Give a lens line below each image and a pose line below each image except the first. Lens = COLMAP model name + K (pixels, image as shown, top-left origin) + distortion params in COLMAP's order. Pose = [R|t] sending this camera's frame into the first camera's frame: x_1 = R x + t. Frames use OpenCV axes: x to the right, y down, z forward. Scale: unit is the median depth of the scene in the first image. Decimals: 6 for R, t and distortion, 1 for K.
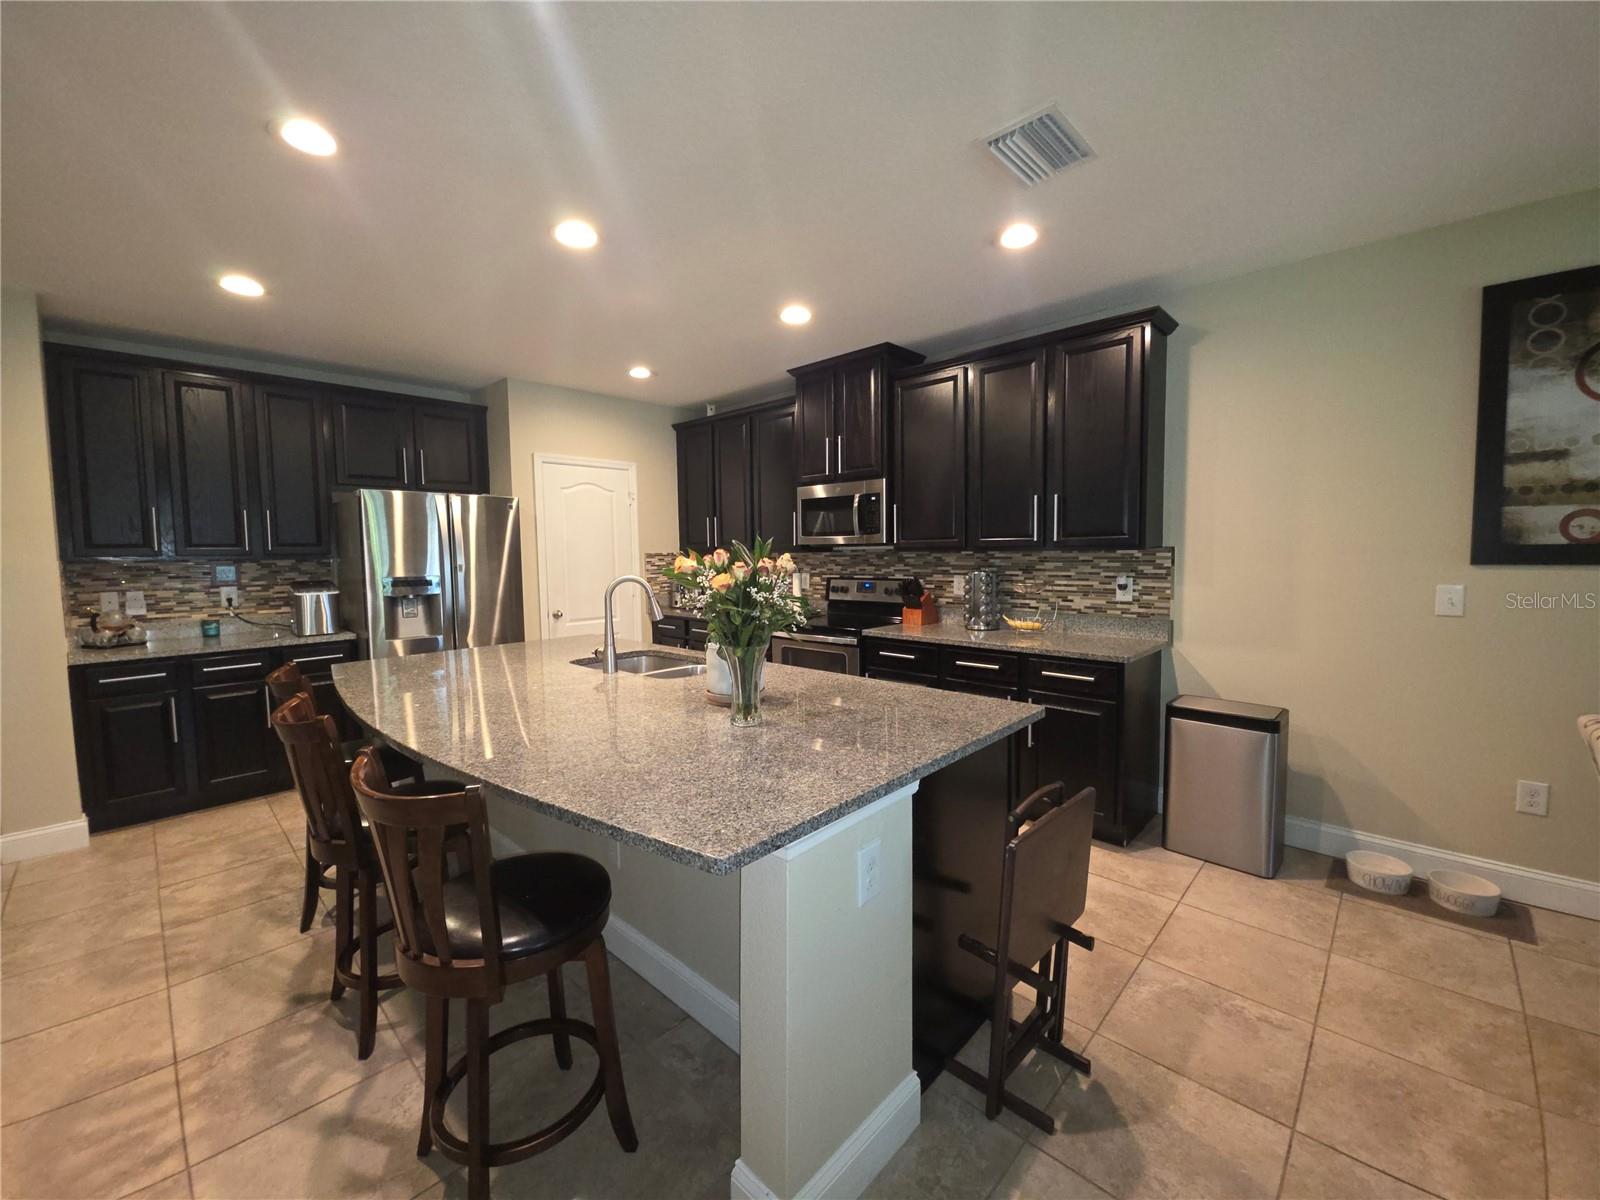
lens RADIAL K [[637.4, 0, 800.7], [0, 637.4, 591.1], [0, 0, 1]] dist [0.018050, -0.008790]
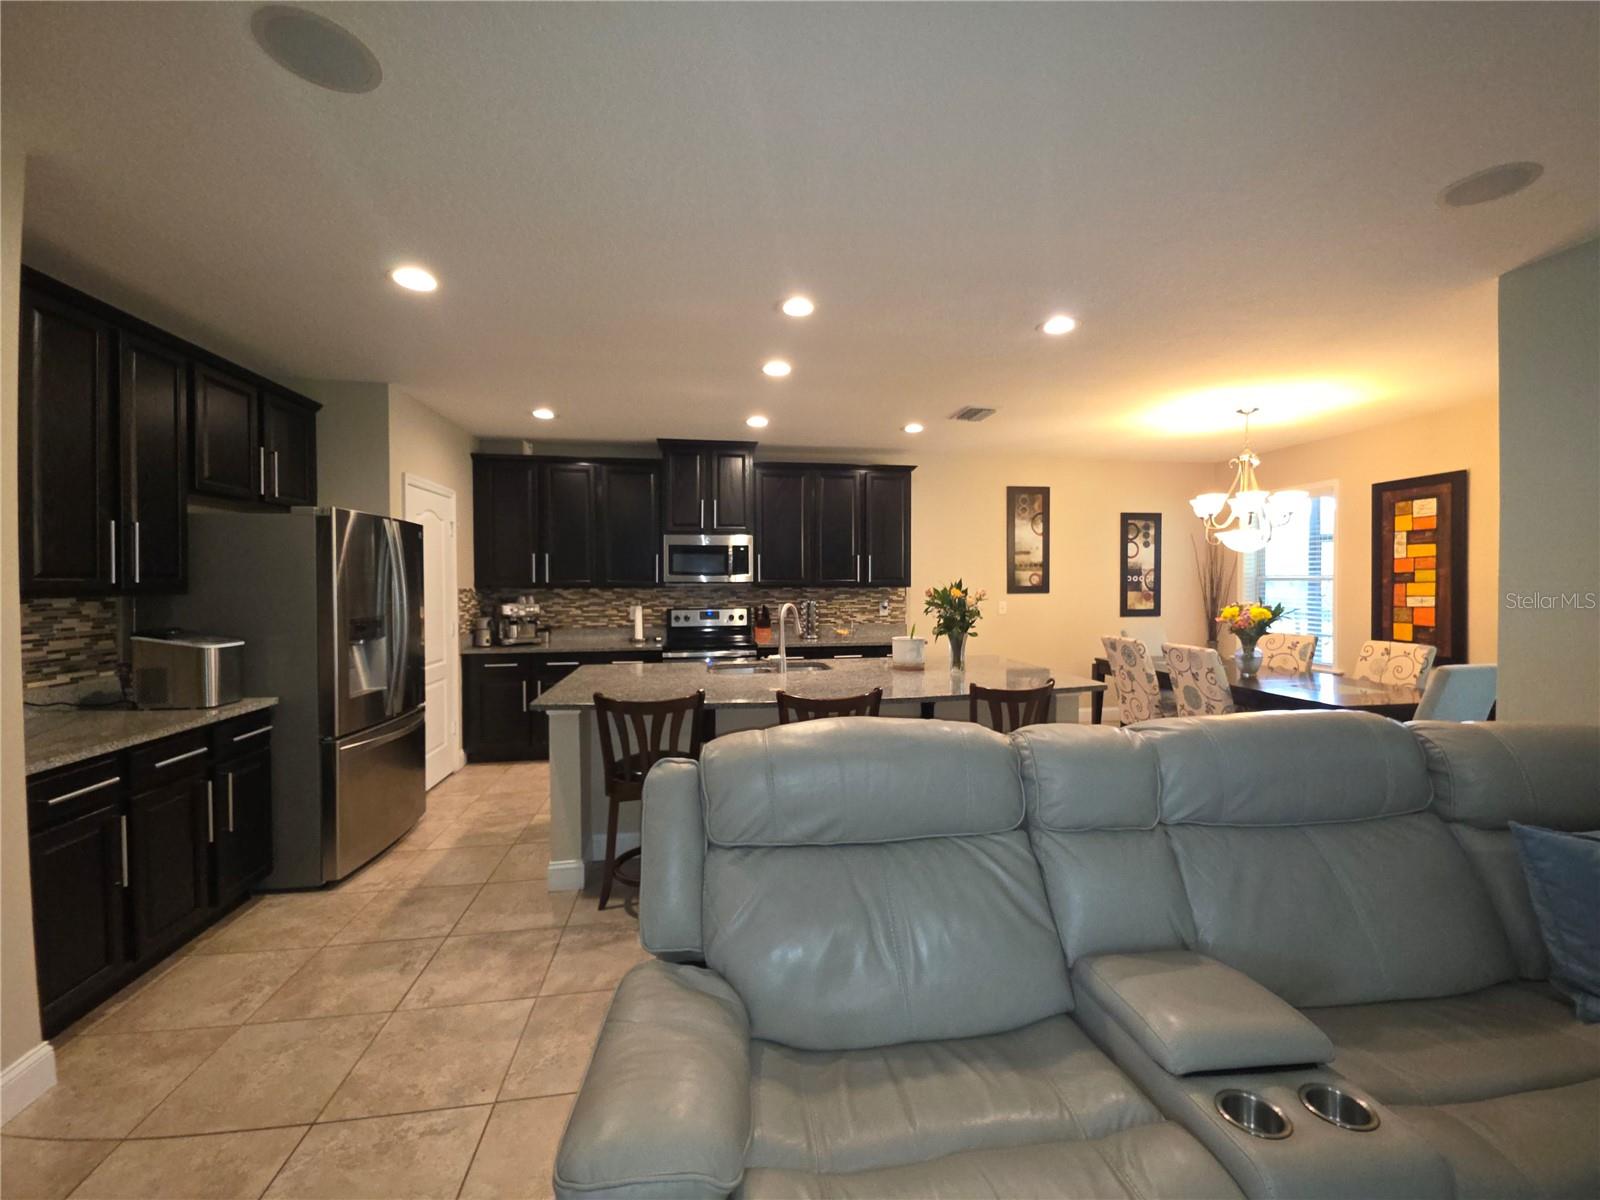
lens RADIAL K [[637.4, 0, 800.7], [0, 637.4, 591.1], [0, 0, 1]] dist [0.018050, -0.008790]
pose [[0.615494, -0.000944, 0.788141, -0.953528], [0.047480, 0.998227, -0.035883, 0.000460], [-0.786710, 0.059507, 0.614448, 0.067714]]
